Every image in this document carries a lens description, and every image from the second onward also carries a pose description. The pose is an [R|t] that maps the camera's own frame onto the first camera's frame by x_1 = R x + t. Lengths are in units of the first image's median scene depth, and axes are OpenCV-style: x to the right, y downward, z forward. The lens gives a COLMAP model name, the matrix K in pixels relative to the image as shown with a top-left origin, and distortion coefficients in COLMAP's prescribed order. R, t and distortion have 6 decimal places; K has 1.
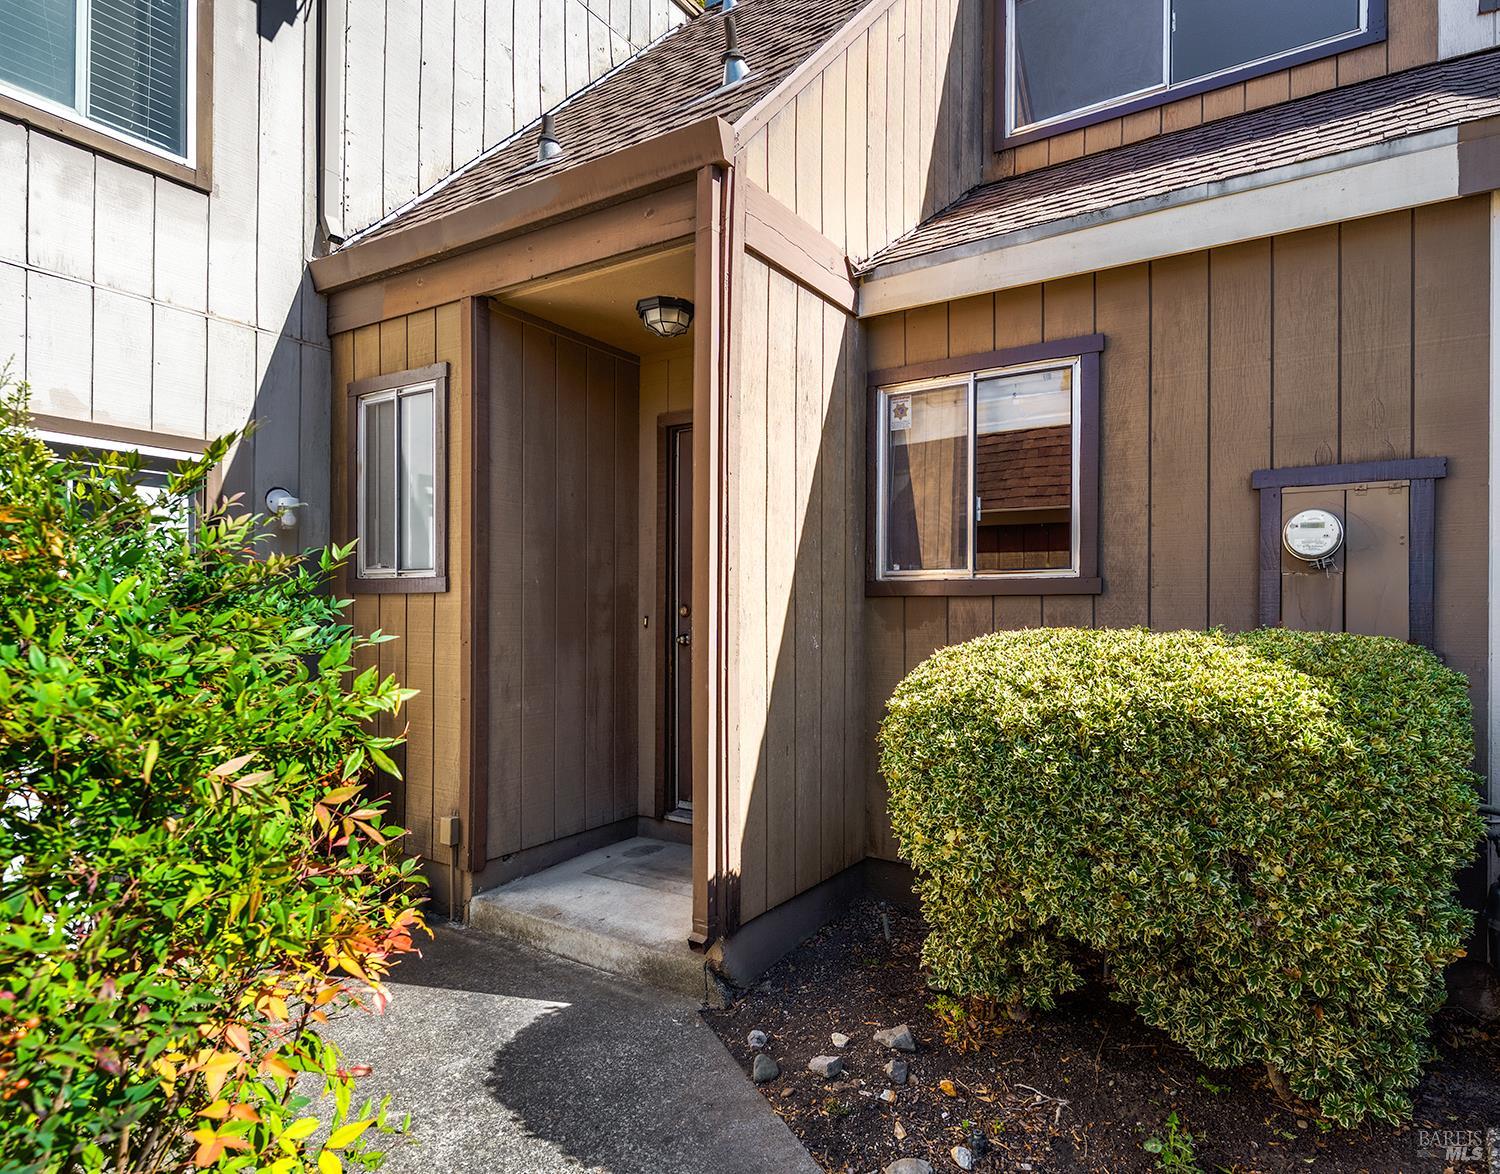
lens RADIAL K [[864.1, 0, 750.0], [0, 864.1, 587.0], [0, 0, 1]] dist [0.003898, 0.000990]
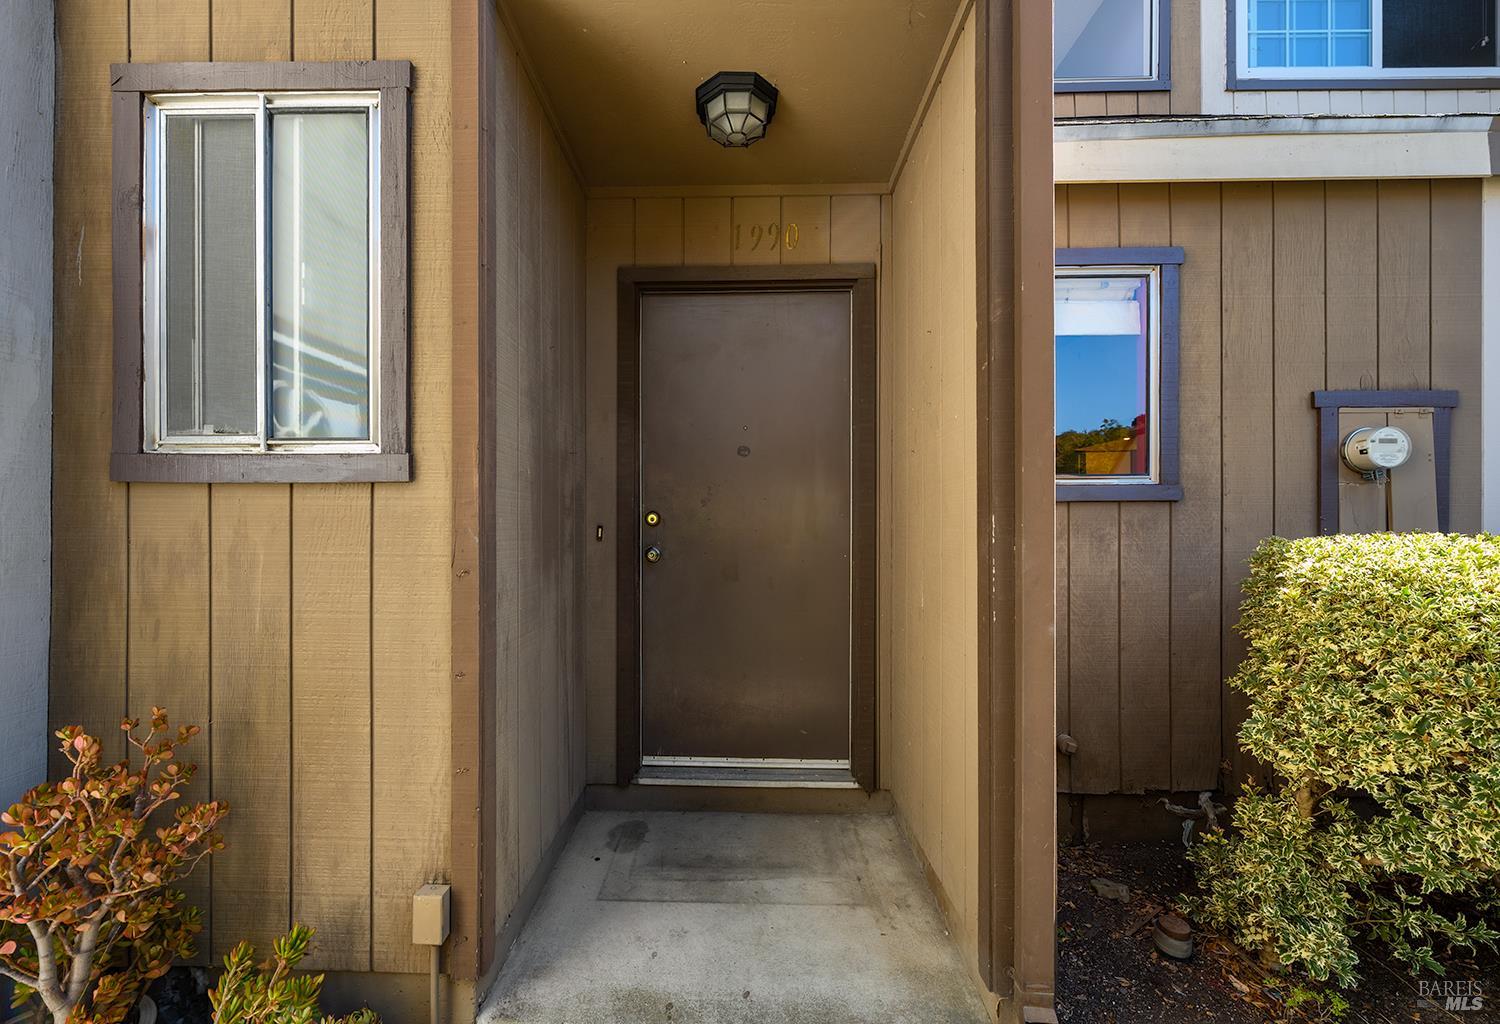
lens RADIAL K [[655.6, 0, 750.0], [0, 655.6, 512.0], [0, 0, 1]] dist [-0.001621, -0.000221]
pose [[0.853192, 0.006516, 0.521557, -0.428741], [-0.013005, 0.999877, 0.008782, 0.020992], [-0.521435, -0.014276, 0.853171, 0.593658]]
